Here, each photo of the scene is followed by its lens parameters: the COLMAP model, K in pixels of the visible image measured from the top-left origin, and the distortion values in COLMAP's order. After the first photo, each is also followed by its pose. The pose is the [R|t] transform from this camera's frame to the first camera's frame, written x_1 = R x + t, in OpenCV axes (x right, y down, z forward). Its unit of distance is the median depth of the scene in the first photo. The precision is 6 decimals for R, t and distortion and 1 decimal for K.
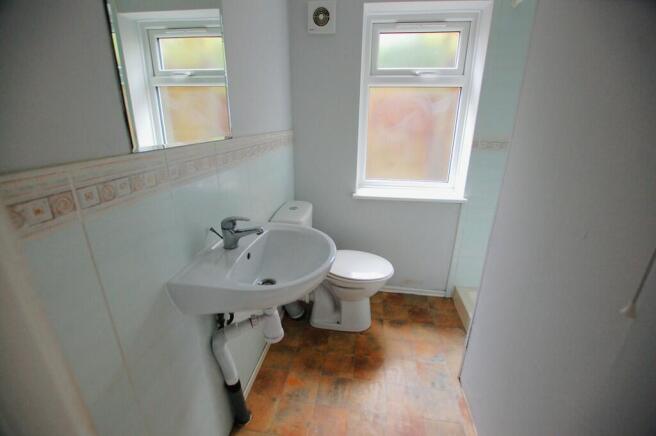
lens RADIAL K [[292.0, 0, 328.0], [0, 292.0, 218.0], [0, 0, 1]] dist [-0.025240, -0.000059]
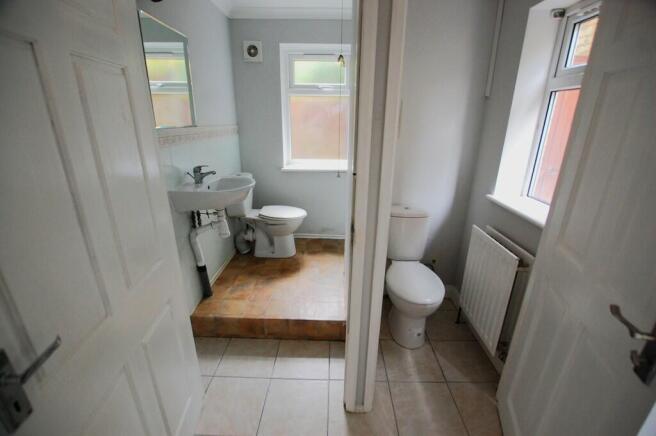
lens RADIAL K [[292.0, 0, 328.0], [0, 292.0, 218.0], [0, 0, 1]] dist [-0.025240, -0.000059]
pose [[0.991468, -0.039364, 0.124261, 0.148189], [0.040697, 0.999138, -0.008205, 0.221869], [-0.123831, 0.013192, 0.992216, -0.565949]]
